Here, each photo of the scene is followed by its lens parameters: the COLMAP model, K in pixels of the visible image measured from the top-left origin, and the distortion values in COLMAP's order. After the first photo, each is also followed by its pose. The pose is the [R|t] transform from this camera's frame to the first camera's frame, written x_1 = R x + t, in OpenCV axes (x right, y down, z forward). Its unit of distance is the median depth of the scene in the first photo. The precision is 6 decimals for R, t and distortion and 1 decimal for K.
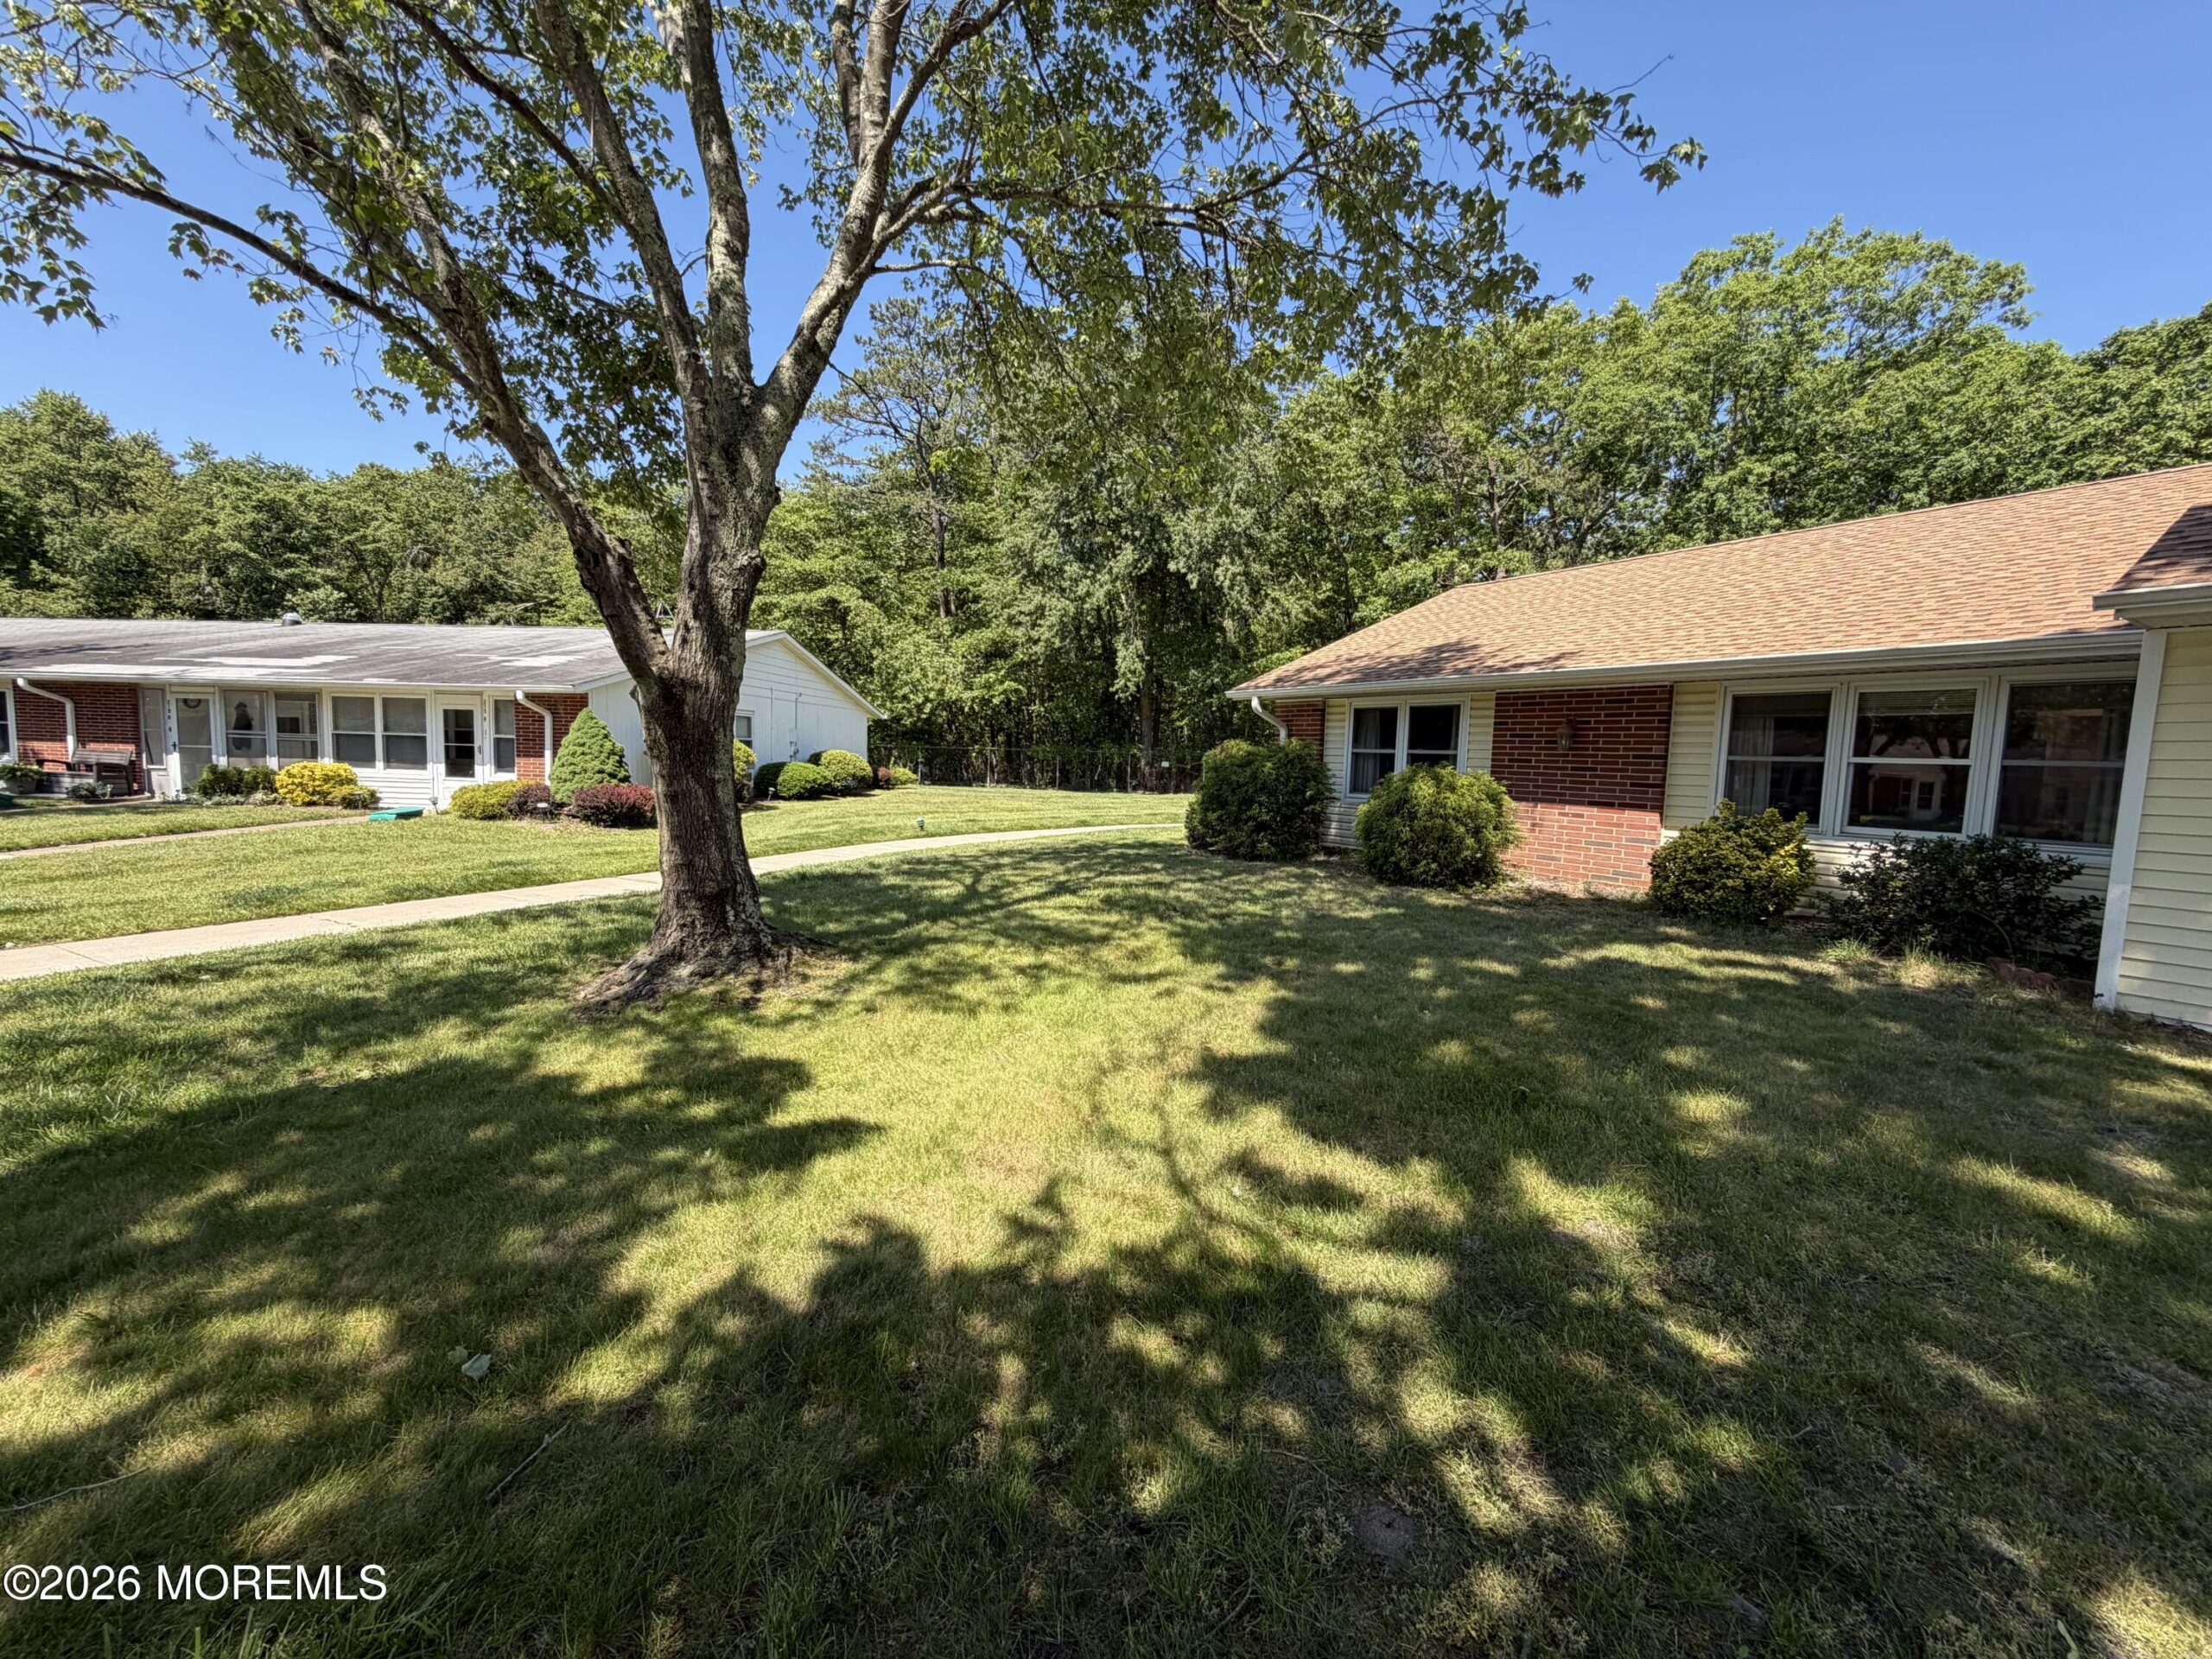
lens RADIAL K [[879.0, 0, 1105.4], [0, 879.0, 829.6], [0, 0, 1]] dist [-0.001043, 0.000261]
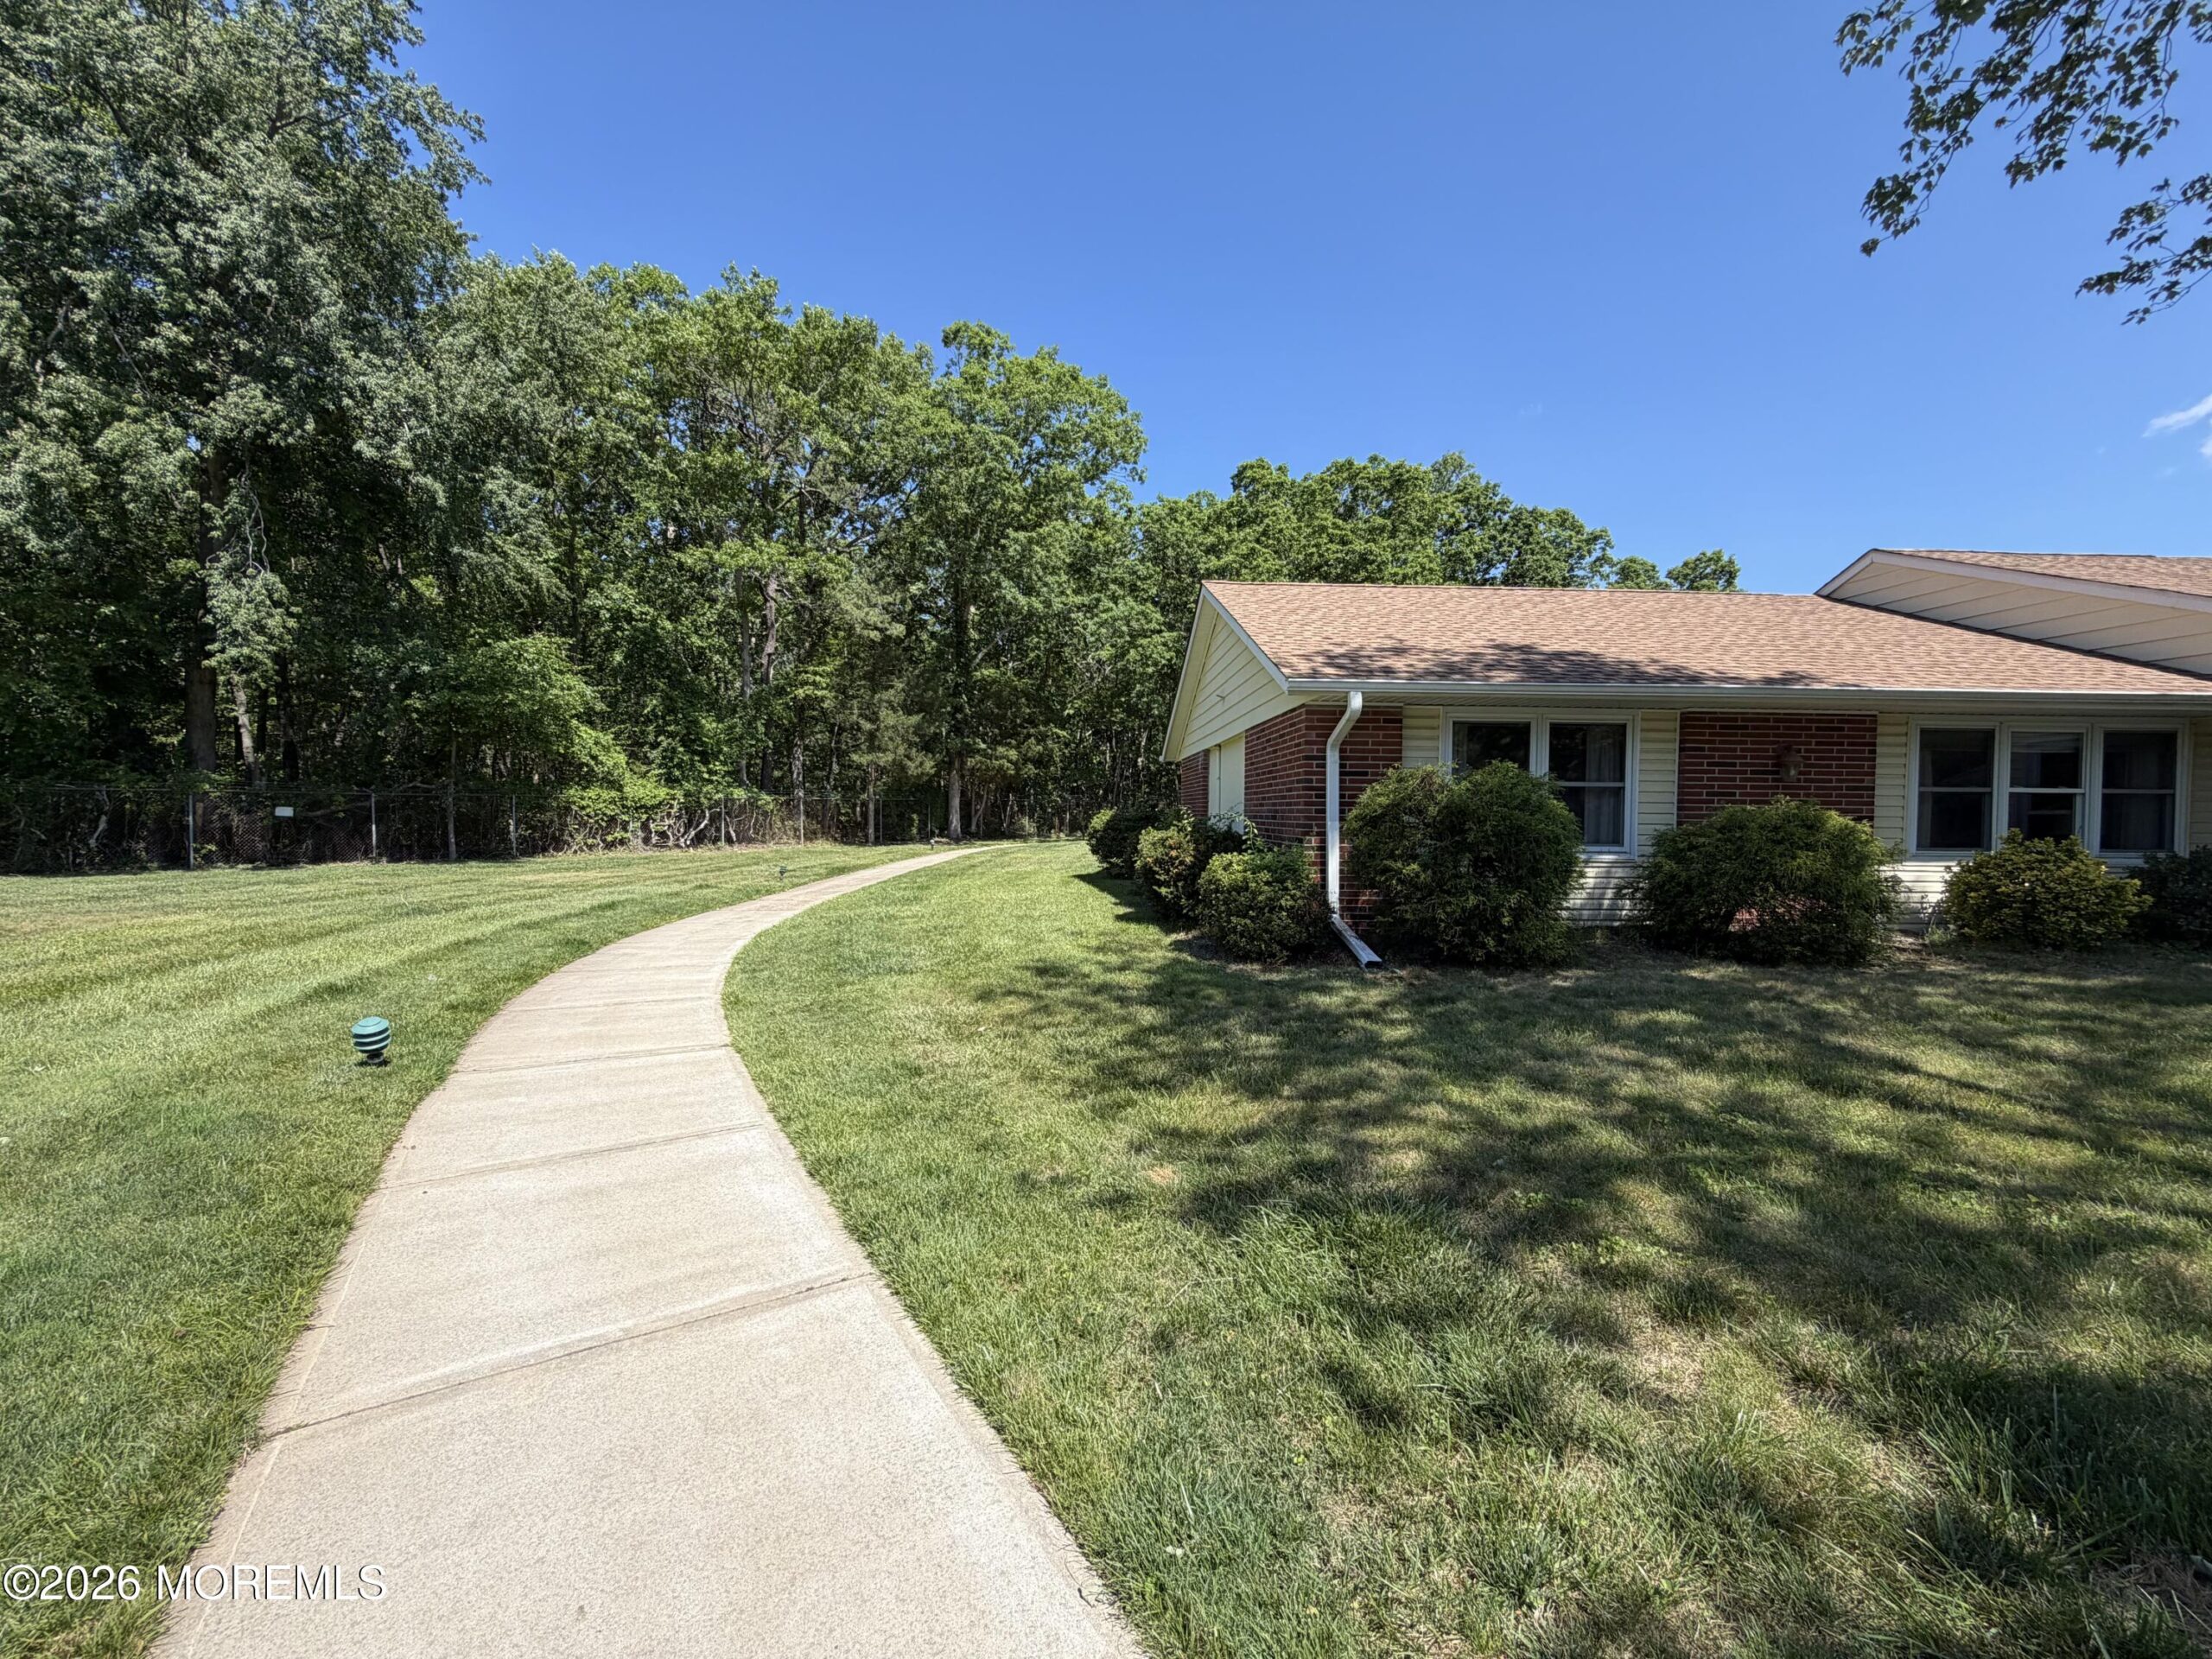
lens RADIAL K [[879.0, 0, 1112.7], [0, 879.0, 819.5], [0, 0, 1]] dist [-0.001043, 0.000261]
pose [[0.508594, -0.033935, 0.860337, -0.637602], [0.078889, 0.996857, -0.007316, -0.113482], [-0.857385, 0.071591, 0.509672, 1.284093]]
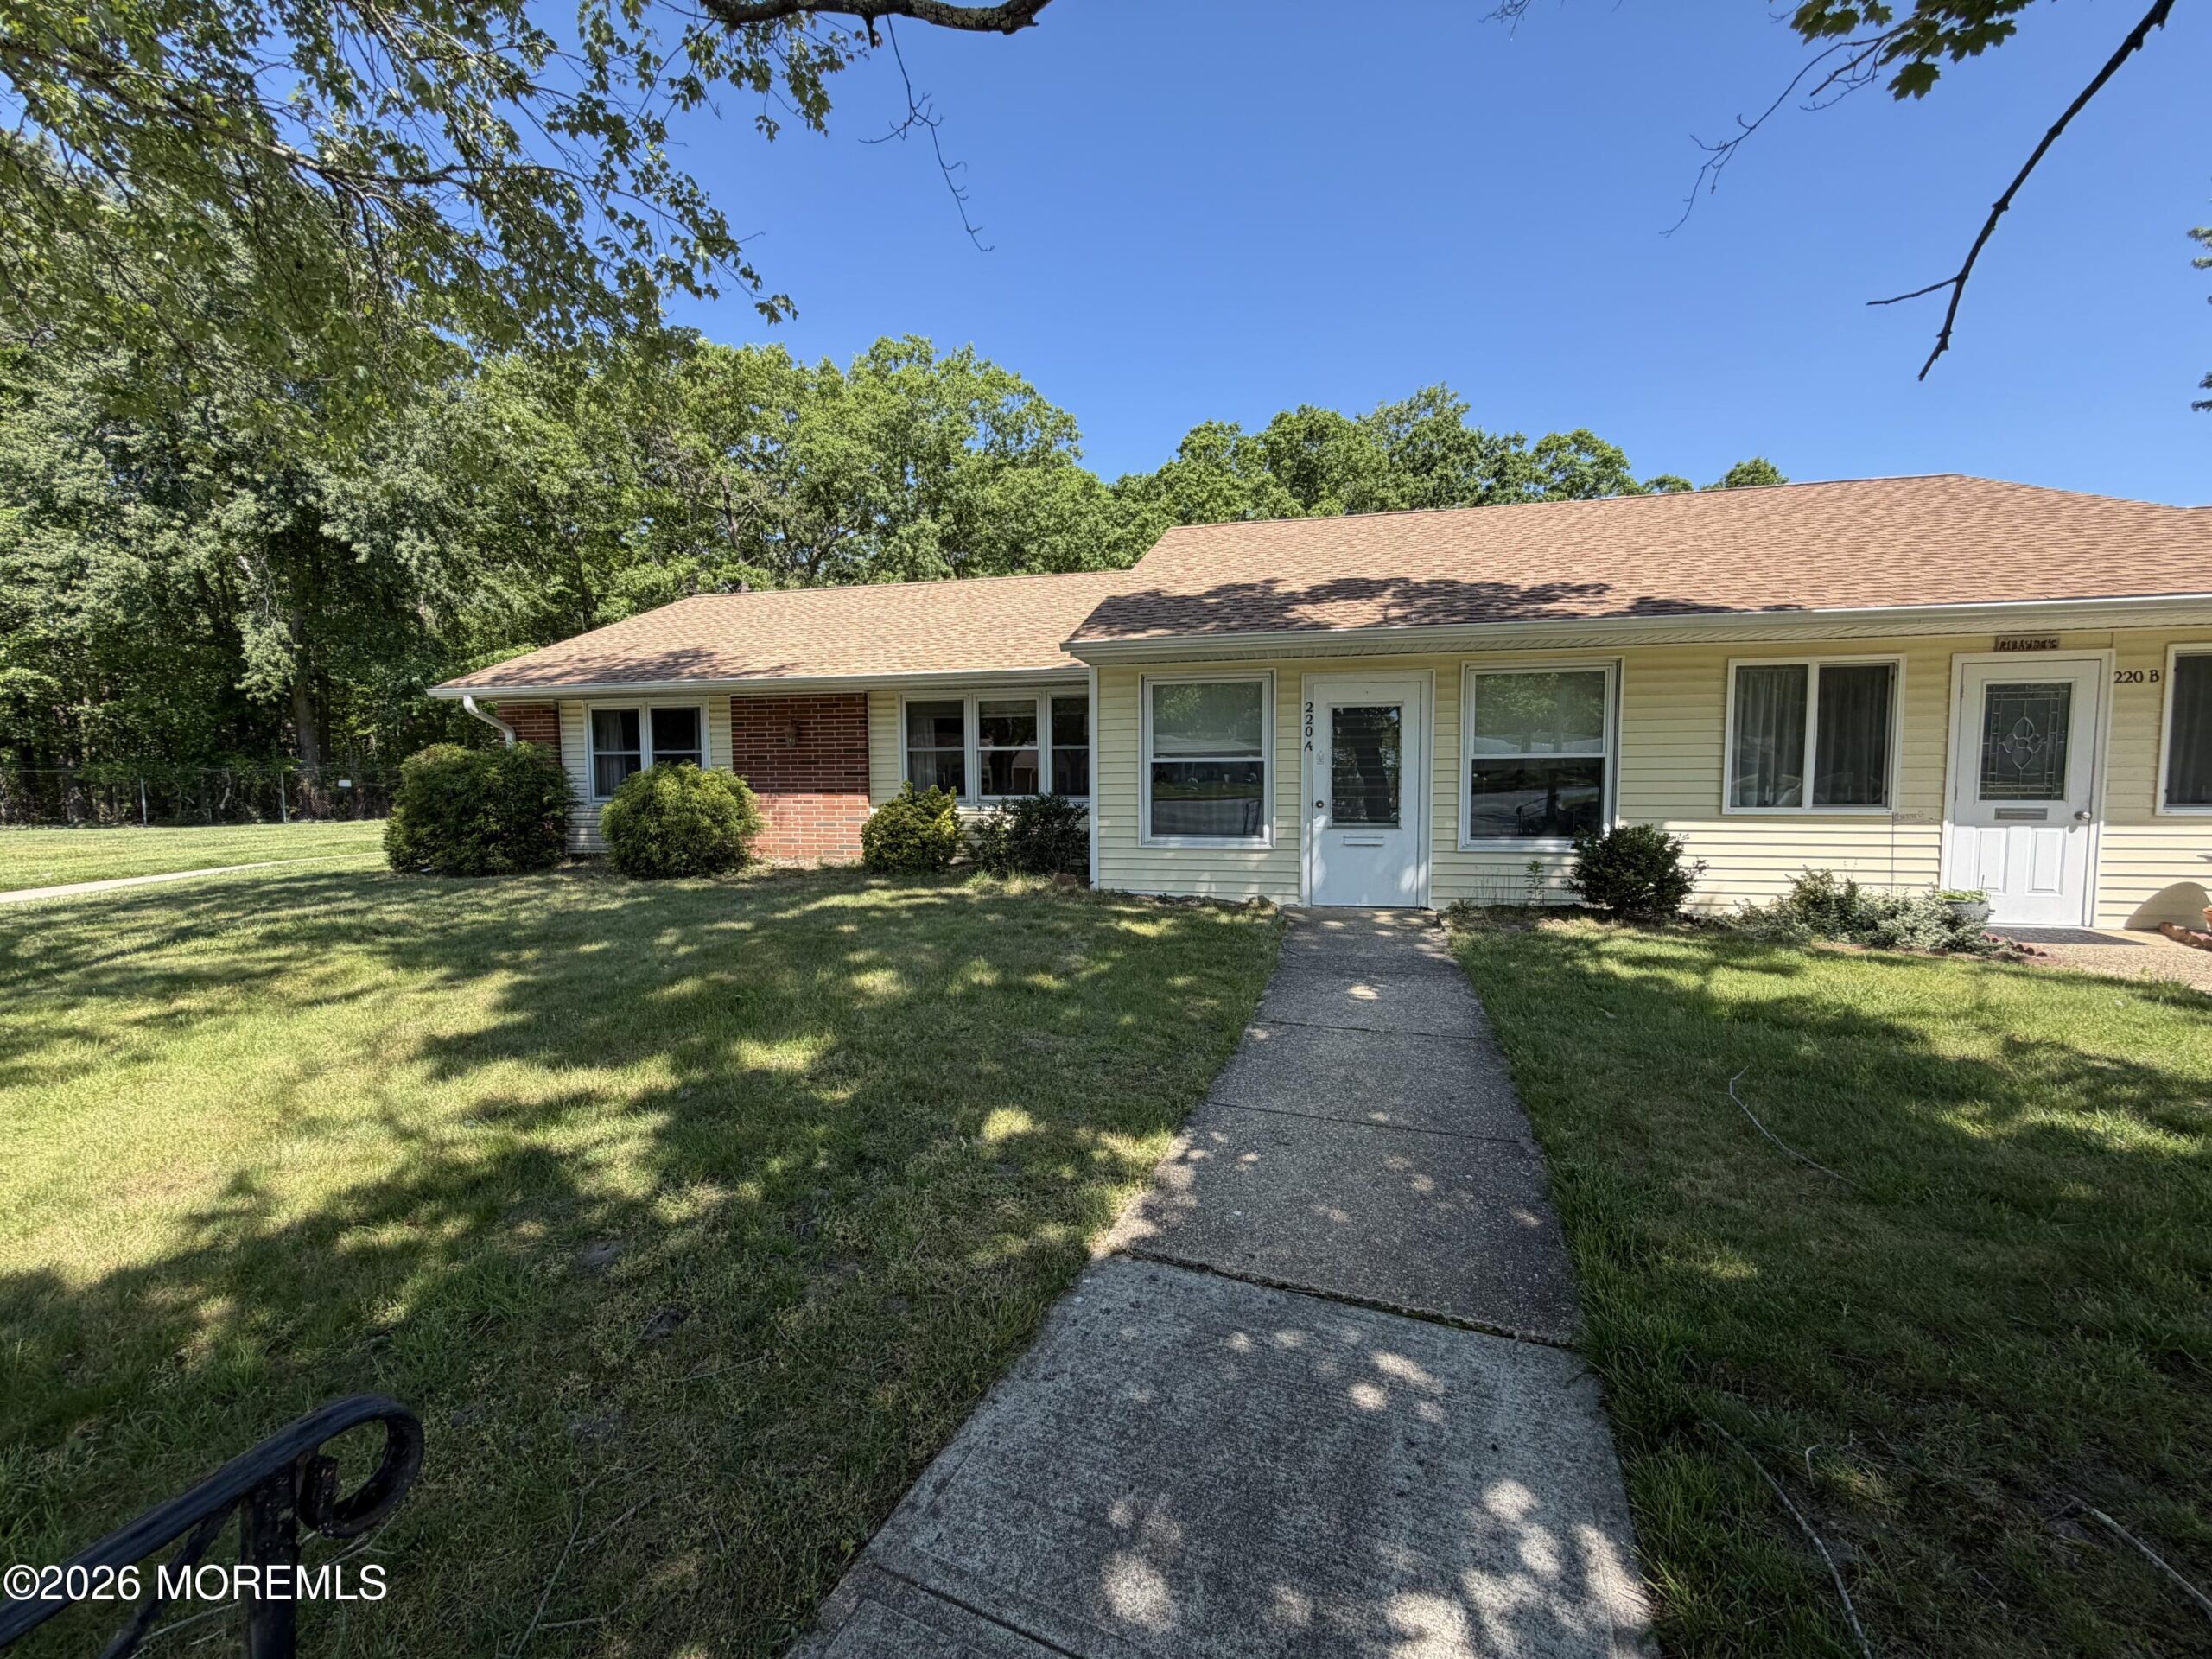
lens RADIAL K [[879.0, 0, 1102.8], [0, 879.0, 835.1], [0, 0, 1]] dist [-0.001043, 0.000261]
pose [[0.710731, -0.084217, 0.698405, -0.010605], [0.087703, 0.995670, 0.030812, 0.030478], [-0.697976, 0.039353, 0.715039, -0.135180]]
